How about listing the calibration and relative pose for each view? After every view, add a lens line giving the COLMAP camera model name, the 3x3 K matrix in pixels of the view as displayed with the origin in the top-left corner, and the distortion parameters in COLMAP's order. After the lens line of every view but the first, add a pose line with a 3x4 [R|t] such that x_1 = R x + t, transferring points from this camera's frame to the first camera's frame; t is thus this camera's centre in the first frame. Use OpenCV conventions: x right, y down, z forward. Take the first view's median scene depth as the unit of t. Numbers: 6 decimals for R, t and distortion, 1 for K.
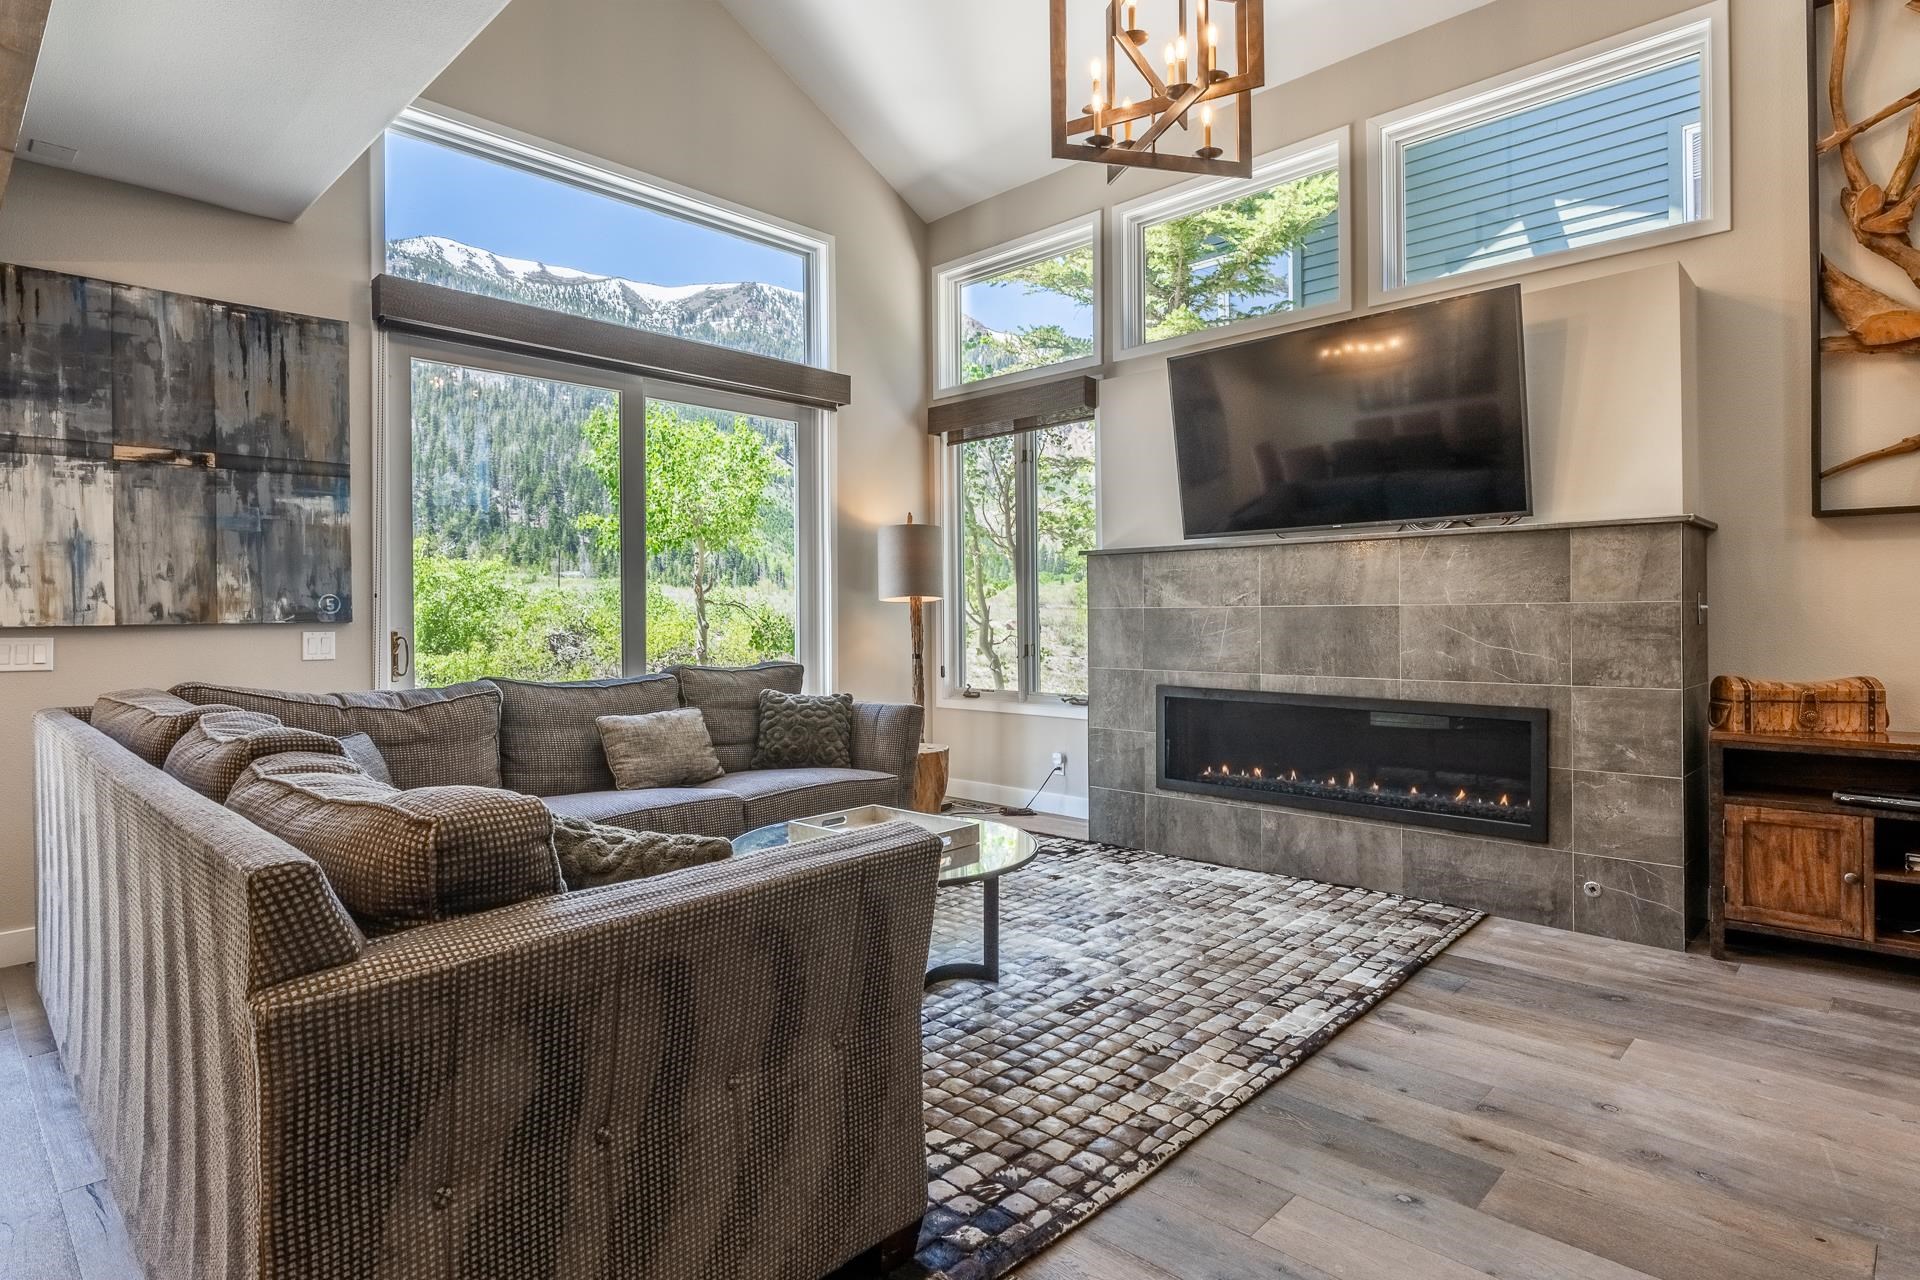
lens RADIAL K [[1010.3, 0, 914.2], [0, 1010.3, 616.1], [0, 0, 1]] dist [-0.000197, -0.001785]
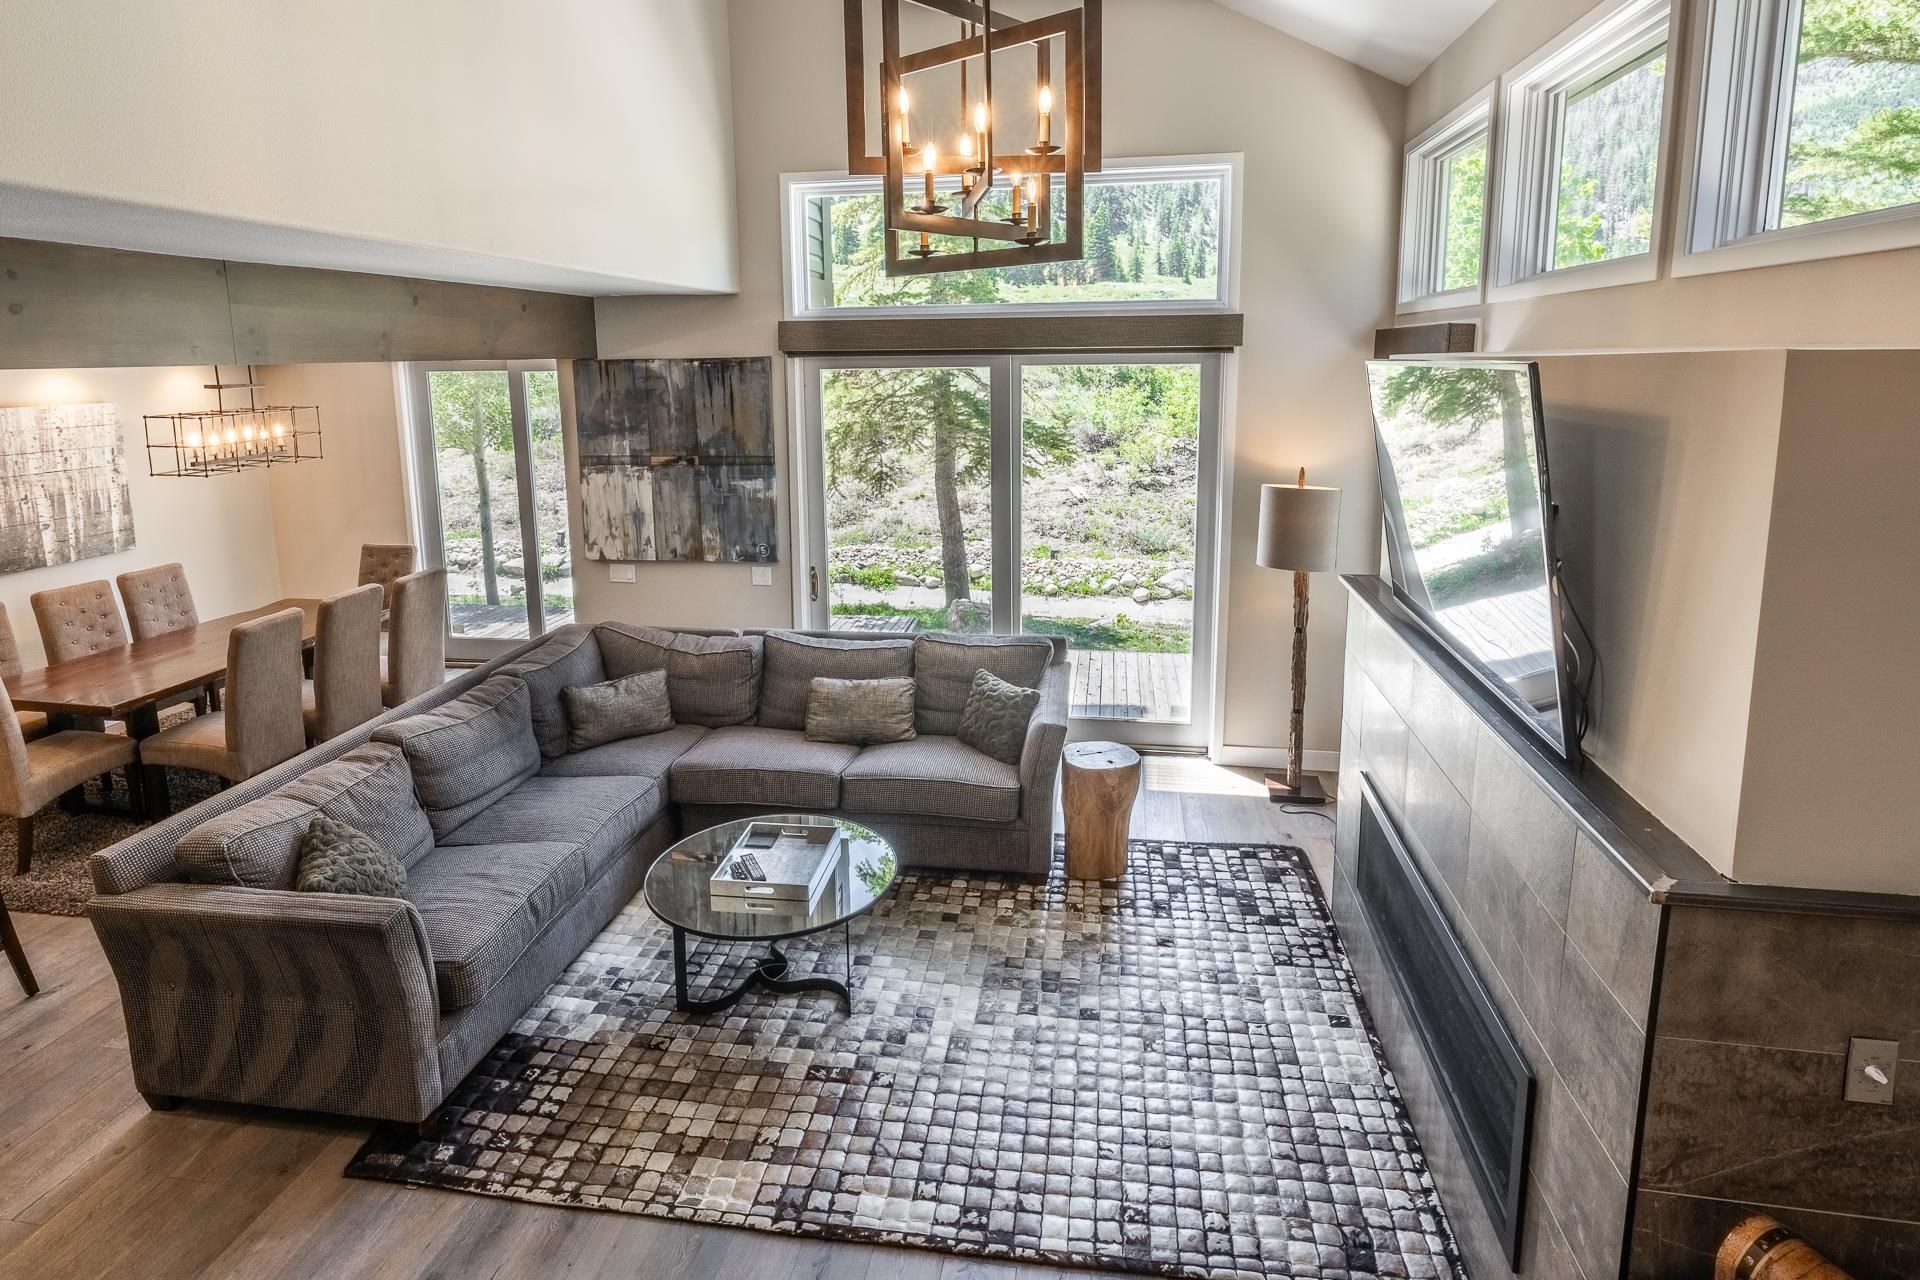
lens RADIAL K [[1010.3, 0, 958.0], [0, 1010.3, 512.4], [0, 0, 1]] dist [-0.000197, -0.001785]
pose [[0.590066, 0.126661, -0.797358, 0.879504], [0.002835, 0.987286, 0.158930, -0.344234], [0.807350, -0.096040, 0.582205, 0.416447]]
